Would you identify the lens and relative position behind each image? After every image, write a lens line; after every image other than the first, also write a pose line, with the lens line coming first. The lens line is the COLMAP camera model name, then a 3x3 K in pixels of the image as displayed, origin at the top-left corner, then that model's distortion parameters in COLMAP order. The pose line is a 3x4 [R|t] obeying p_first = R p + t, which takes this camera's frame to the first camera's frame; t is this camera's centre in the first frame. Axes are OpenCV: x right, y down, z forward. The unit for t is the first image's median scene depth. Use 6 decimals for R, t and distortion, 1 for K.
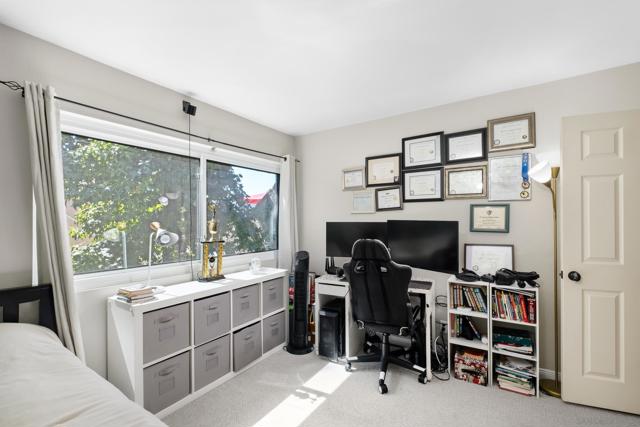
lens RADIAL K [[281.1, 0, 322.1], [0, 281.1, 212.1], [0, 0, 1]] dist [-0.000129, -0.000074]
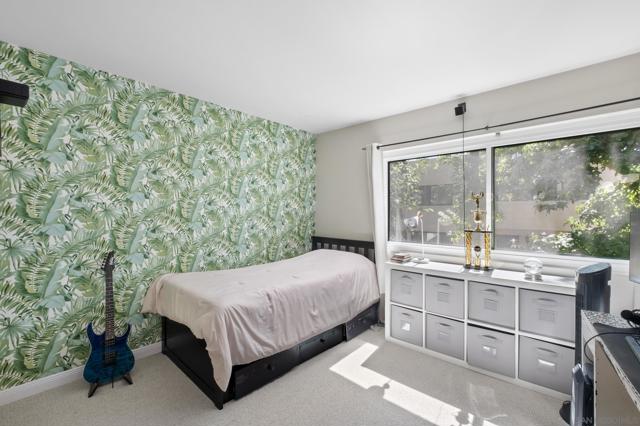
lens RADIAL K [[281.1, 0, 322.1], [0, 281.1, 211.6], [0, 0, 1]] dist [-0.000129, -0.000074]
pose [[-0.165606, 0.000819, -0.986192, 0.718119], [0.023951, 0.999708, -0.003191, 0.025091], [0.985901, -0.024149, -0.165577, 0.645389]]
